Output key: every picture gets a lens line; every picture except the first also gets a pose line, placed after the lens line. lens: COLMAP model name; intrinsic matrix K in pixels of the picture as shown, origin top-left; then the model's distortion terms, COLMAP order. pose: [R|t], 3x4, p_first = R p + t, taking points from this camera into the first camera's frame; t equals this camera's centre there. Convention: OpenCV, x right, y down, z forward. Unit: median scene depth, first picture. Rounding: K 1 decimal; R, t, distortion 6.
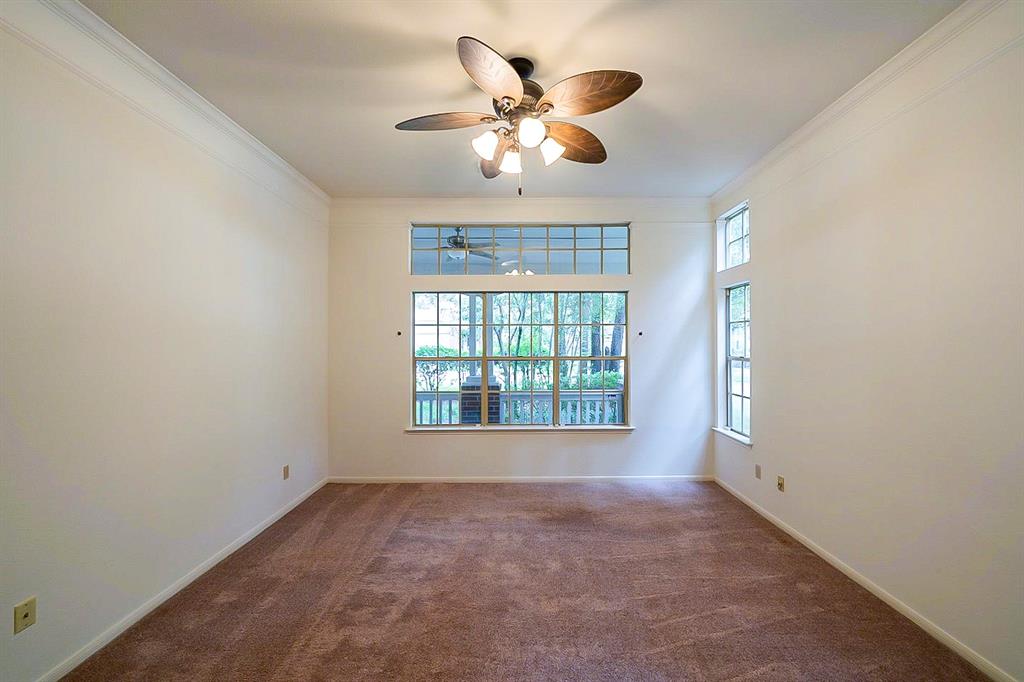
lens RADIAL K [[402.9, 0, 512.0], [0, 402.9, 341.0], [0, 0, 1]] dist [0.000764, 0.000084]
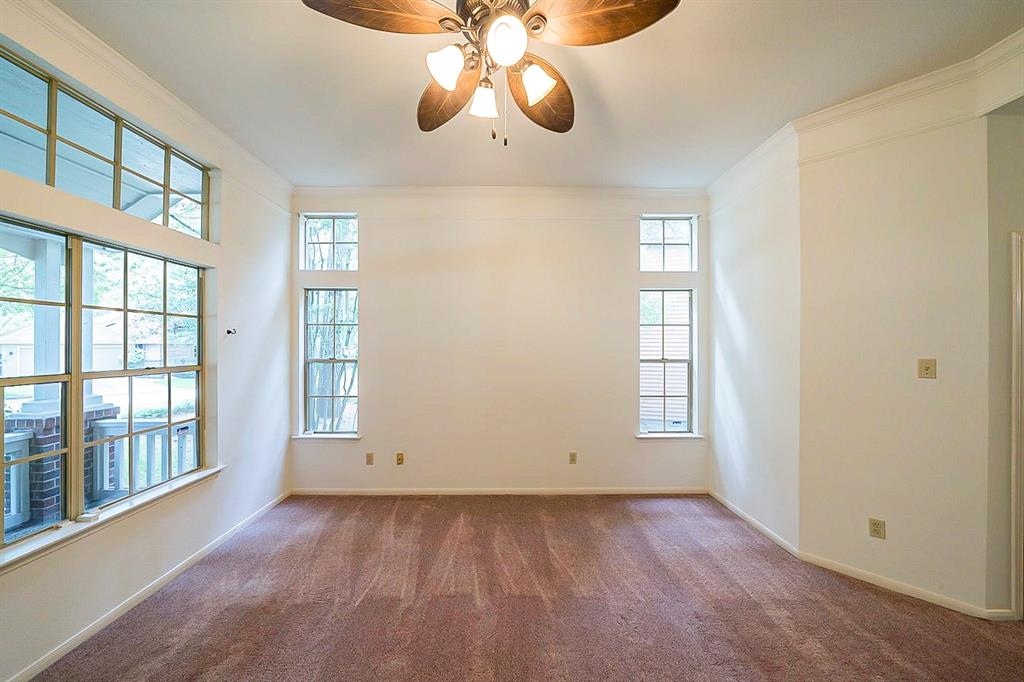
lens RADIAL K [[357.3, 0, 513.9], [0, 357.3, 344.6], [0, 0, 1]] dist [-0.000518, -0.000036]
pose [[-0.018465, 0.000054, 0.999830, -0.334554], [-0.002153, 0.999998, -0.000094, 0.003102], [-0.999827, -0.002155, -0.018465, 0.519351]]
